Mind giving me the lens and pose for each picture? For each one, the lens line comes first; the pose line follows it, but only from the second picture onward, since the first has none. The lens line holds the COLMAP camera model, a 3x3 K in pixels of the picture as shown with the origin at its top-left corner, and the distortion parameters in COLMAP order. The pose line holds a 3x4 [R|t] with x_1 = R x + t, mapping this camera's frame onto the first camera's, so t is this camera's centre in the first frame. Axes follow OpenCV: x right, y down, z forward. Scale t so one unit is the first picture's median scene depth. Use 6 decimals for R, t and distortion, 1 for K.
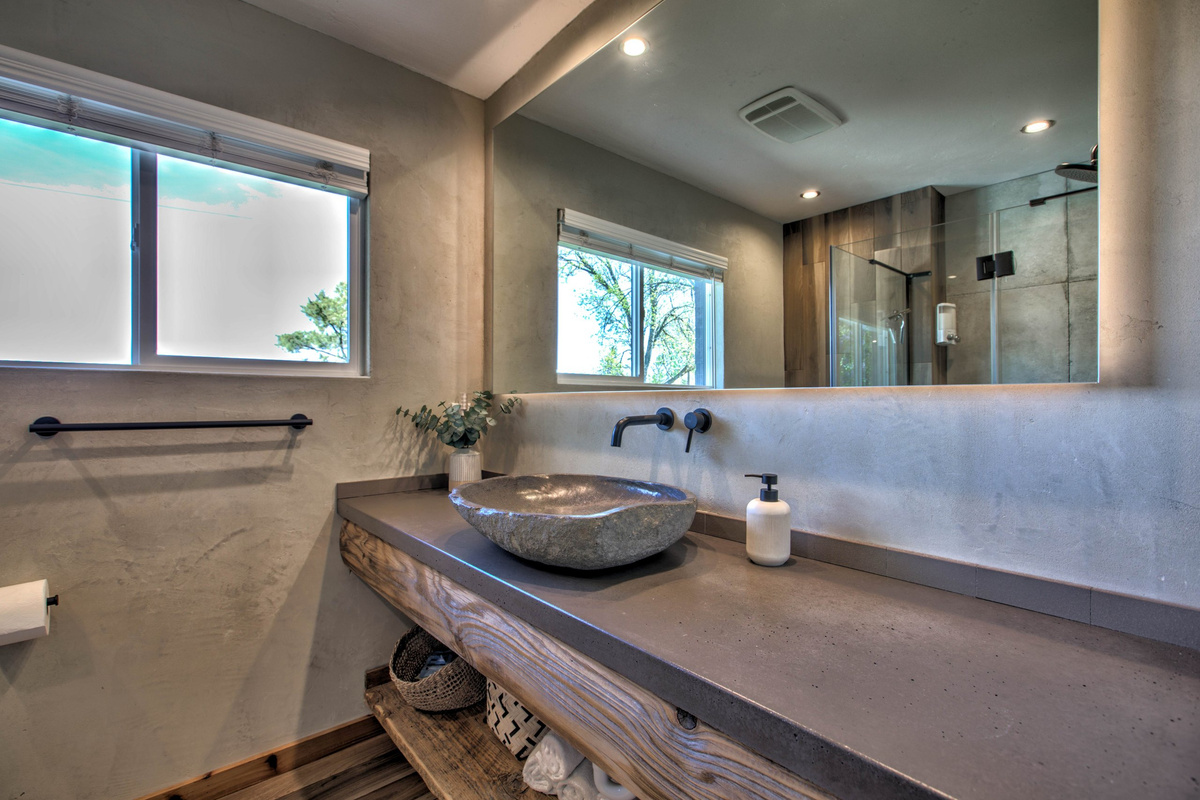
lens RADIAL K [[543.5, 0, 600.0], [0, 543.5, 400.0], [0, 0, 1]] dist [0.000278, 0.000064]
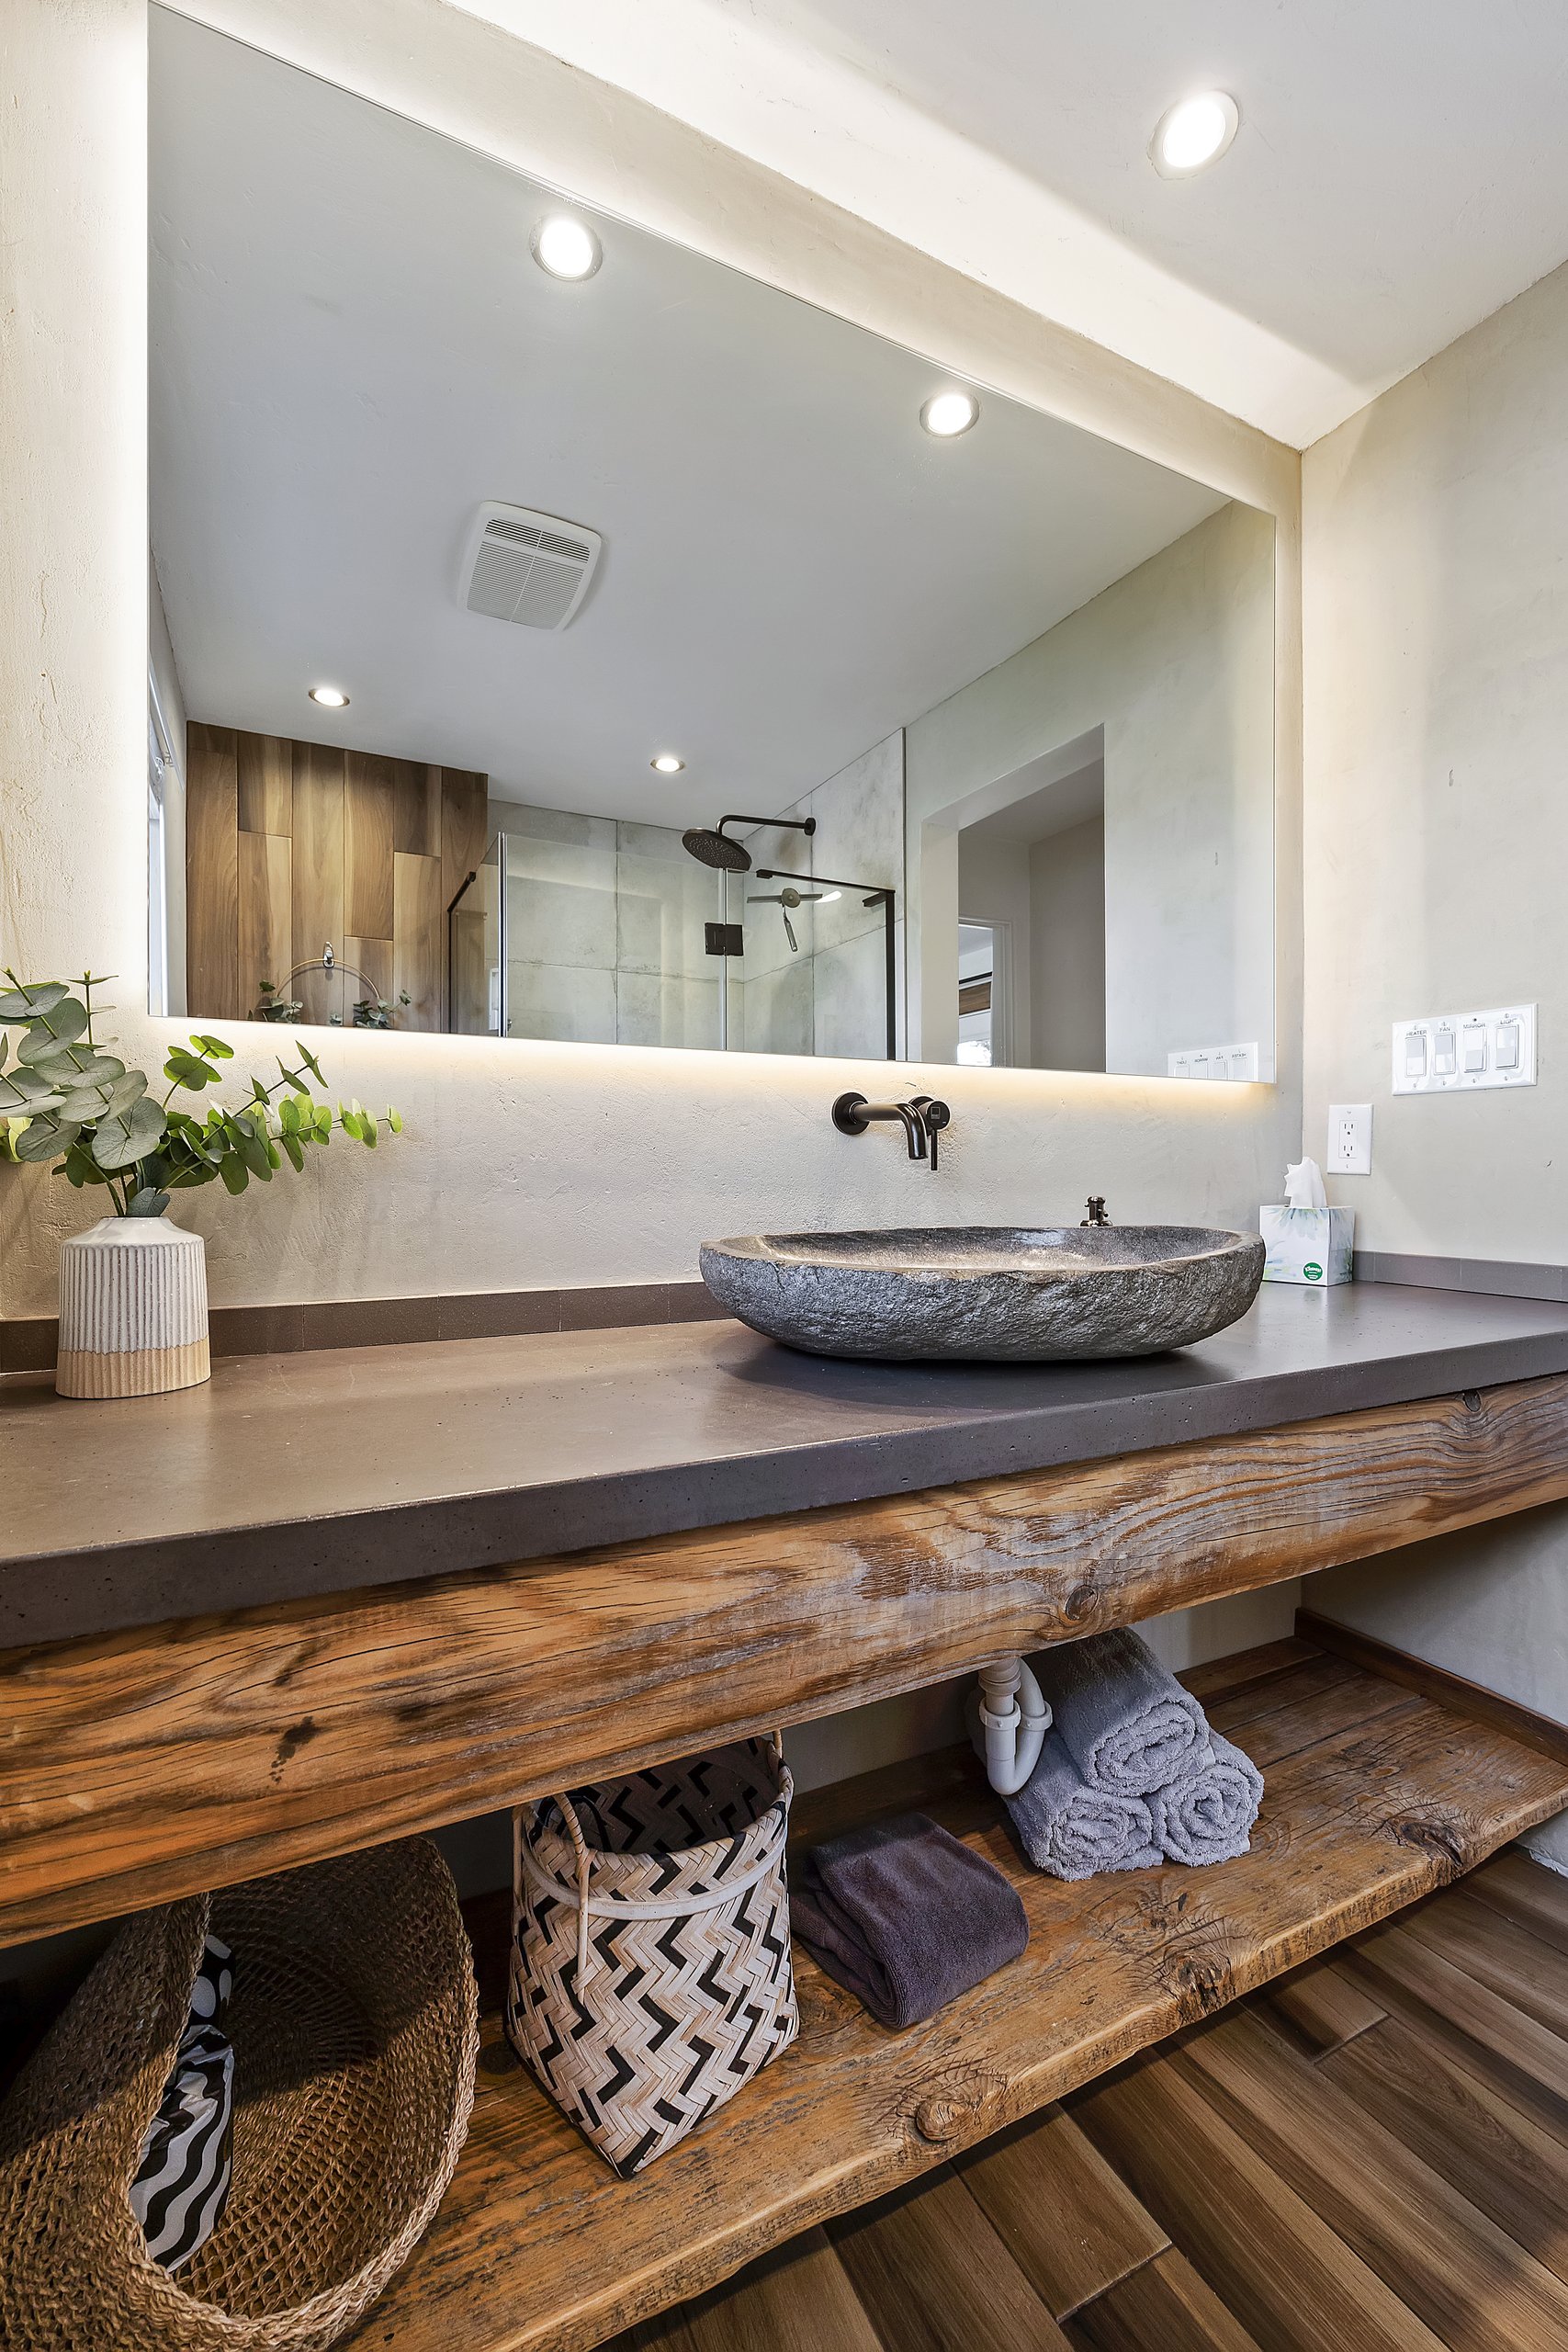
lens RADIAL K [[967.2, 0, 784.0], [0, 967.2, 1176.0], [0, 0, 1]] dist [-0.001613, -0.000040]
pose [[0.234325, -0.017334, 0.972004, -0.704967], [-0.004541, 0.999811, 0.018925, 0.072570], [-0.972148, -0.008848, 0.234202, 0.723796]]
